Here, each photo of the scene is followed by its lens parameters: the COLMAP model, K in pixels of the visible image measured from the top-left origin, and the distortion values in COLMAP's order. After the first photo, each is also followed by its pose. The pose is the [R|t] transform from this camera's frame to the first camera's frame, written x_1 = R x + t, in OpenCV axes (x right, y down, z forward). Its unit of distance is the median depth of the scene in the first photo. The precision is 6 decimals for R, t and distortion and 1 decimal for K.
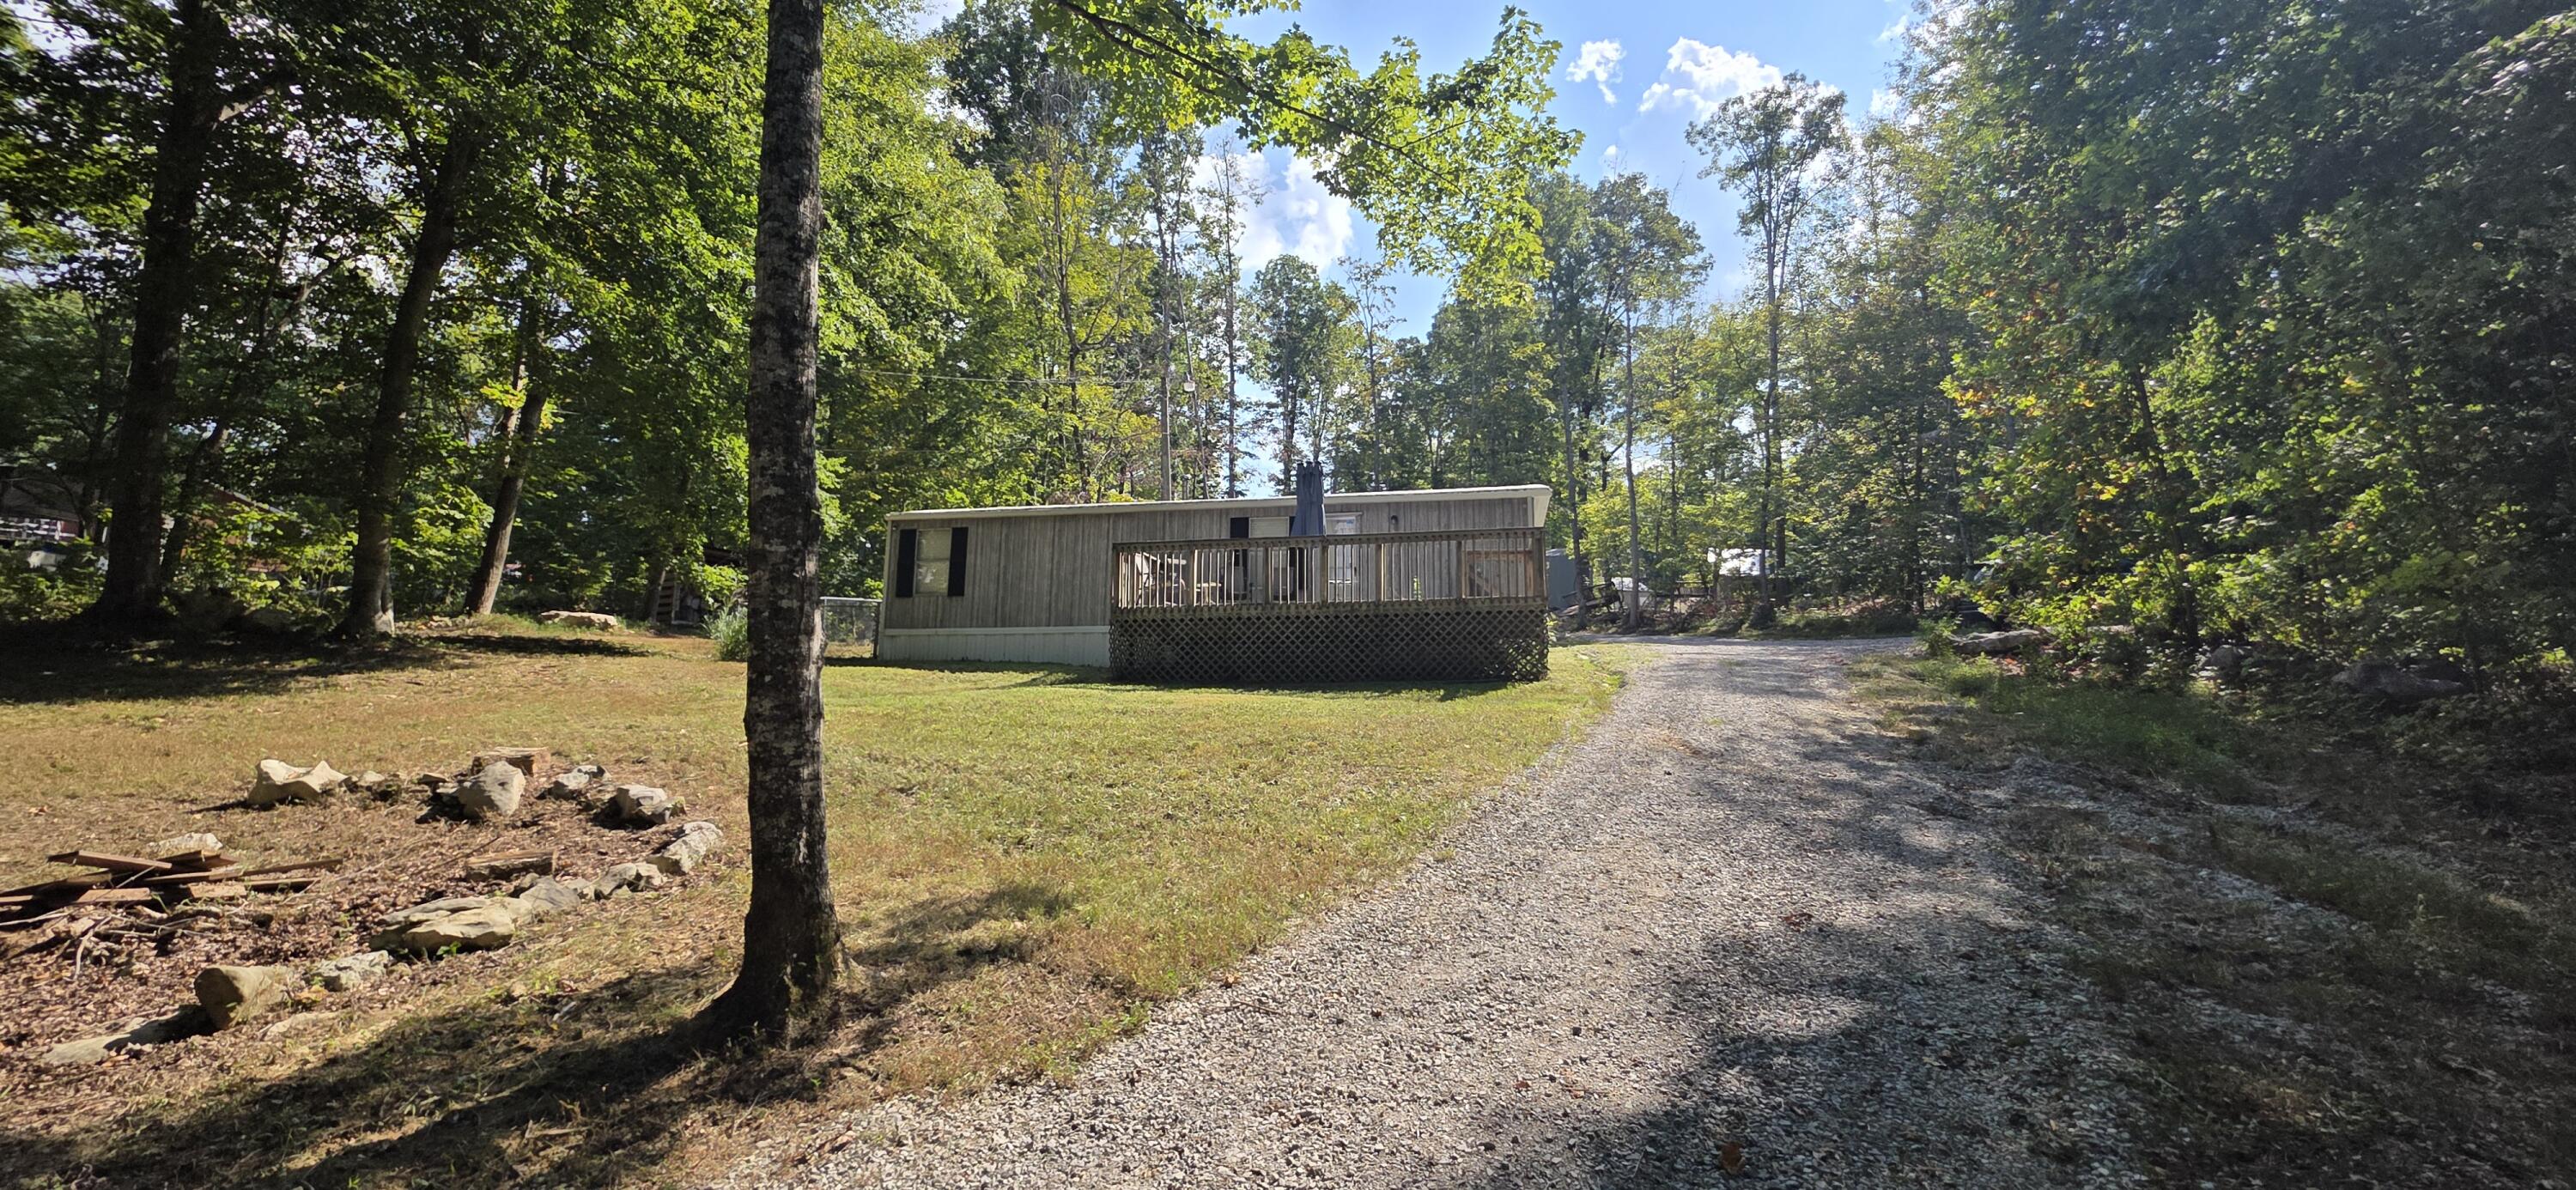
lens RADIAL K [[1029.6, 0, 1287.9], [0, 1029.6, 592.7], [0, 0, 1]] dist [-0.001102, 0.000640]
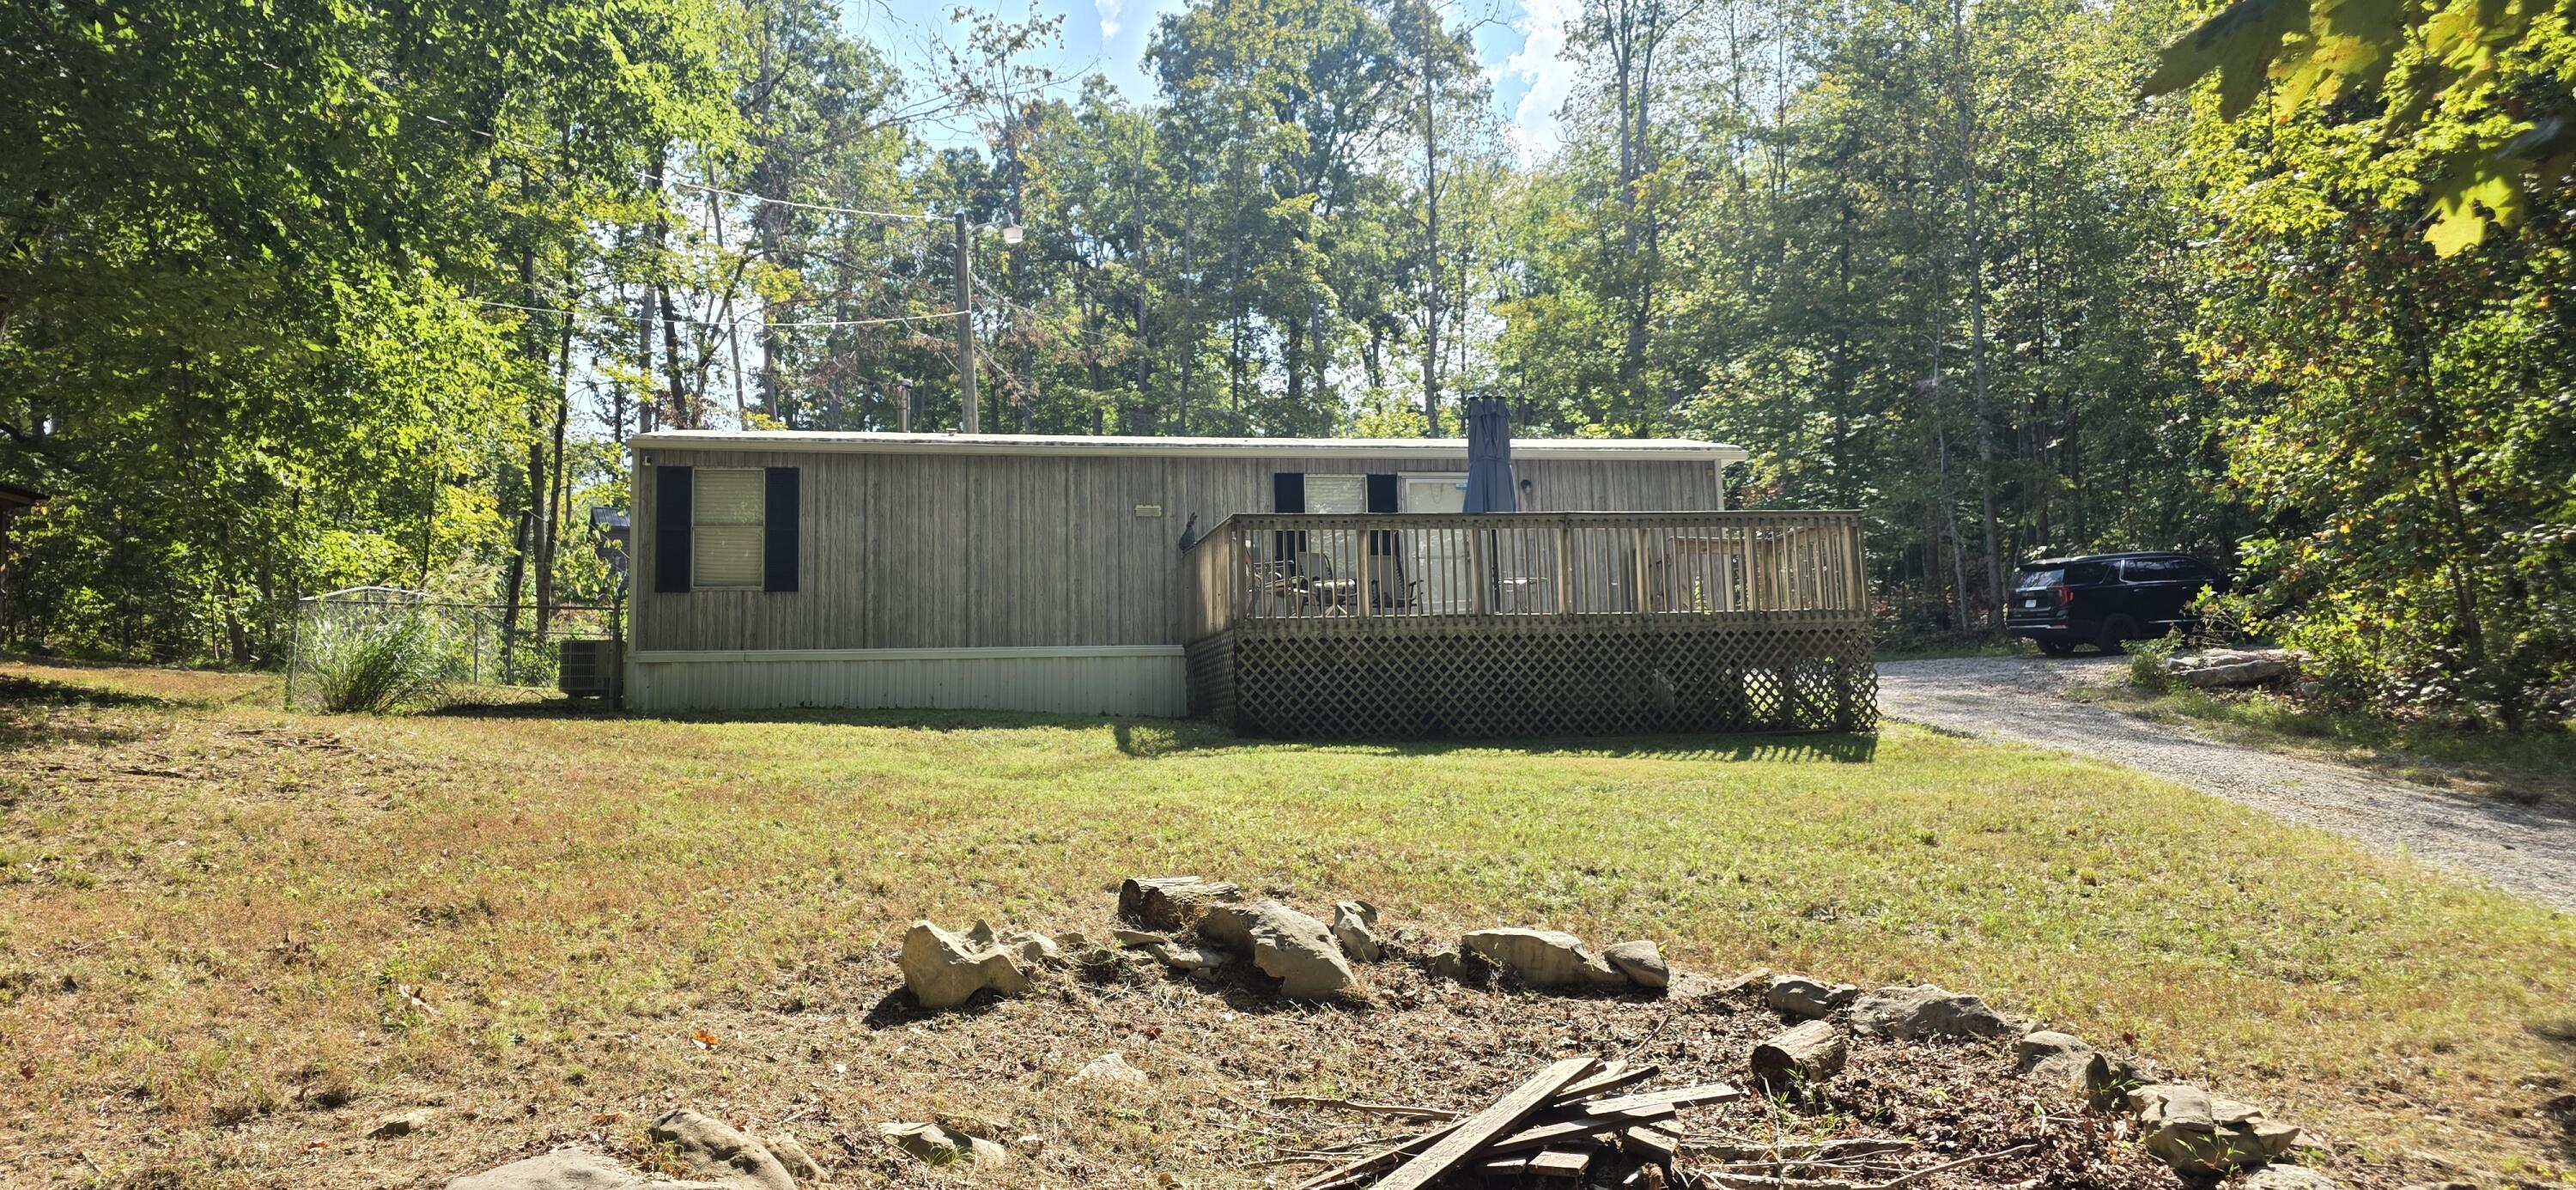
lens RADIAL K [[1766.6, 0, 1288.2], [0, 1766.6, 601.2], [0, 0, 1]] dist [0.007620, 0.000507]
pose [[0.931040, 0.014359, 0.364635, -0.423385], [-0.017143, 0.999843, 0.004397, -0.000396], [-0.364515, -0.010344, 0.931140, 0.011142]]
